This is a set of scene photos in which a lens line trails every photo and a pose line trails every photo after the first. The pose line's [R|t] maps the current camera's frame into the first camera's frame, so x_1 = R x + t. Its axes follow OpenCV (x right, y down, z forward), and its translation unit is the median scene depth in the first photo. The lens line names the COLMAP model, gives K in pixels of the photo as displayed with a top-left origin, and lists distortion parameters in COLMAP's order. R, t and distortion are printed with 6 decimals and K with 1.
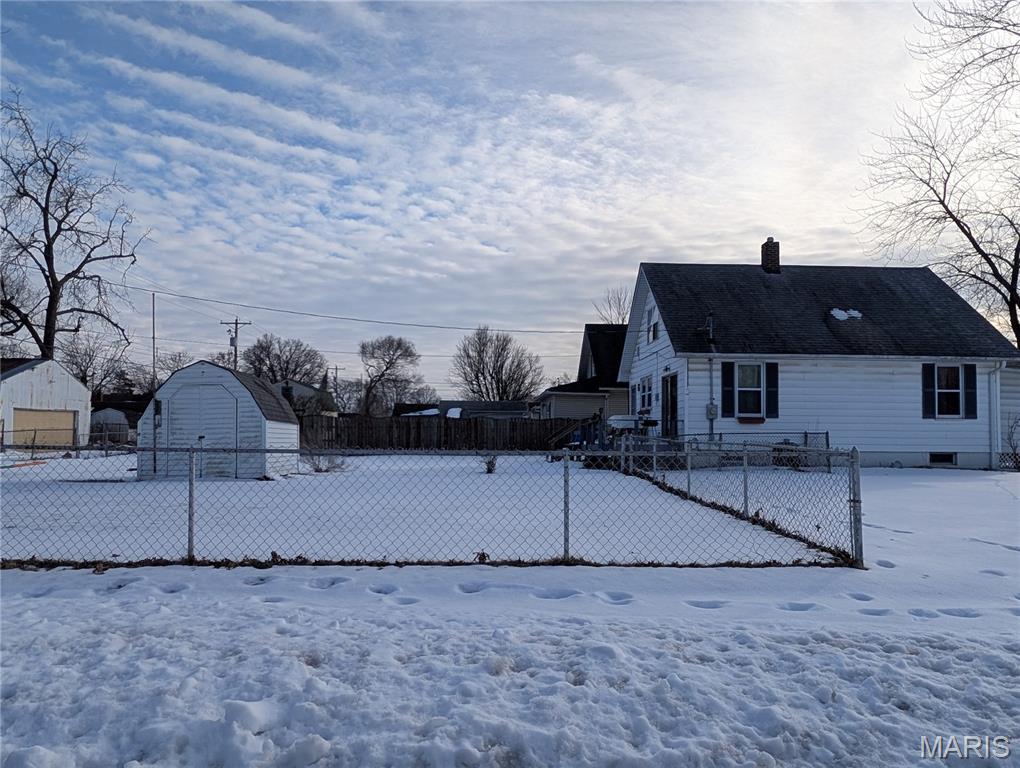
lens RADIAL K [[721.2, 0, 510.0], [0, 721.2, 384.0], [0, 0, 1]] dist [-0.004445, -0.002771]
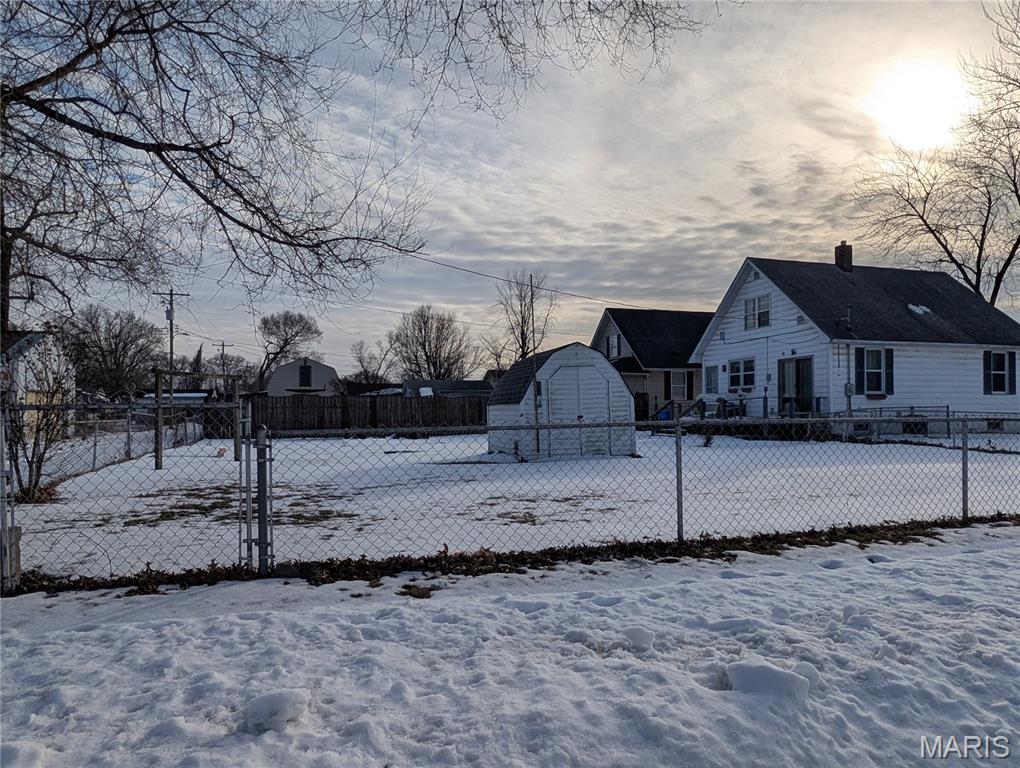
lens RADIAL K [[702.1, 0, 510.0], [0, 702.1, 384.0], [0, 0, 1]] dist [0.004282, 0.000250]
pose [[0.958167, -0.001656, 0.286205, -0.570420], [-0.007167, 0.999531, 0.029780, -0.000975], [-0.286120, -0.030586, 0.957706, 0.059350]]
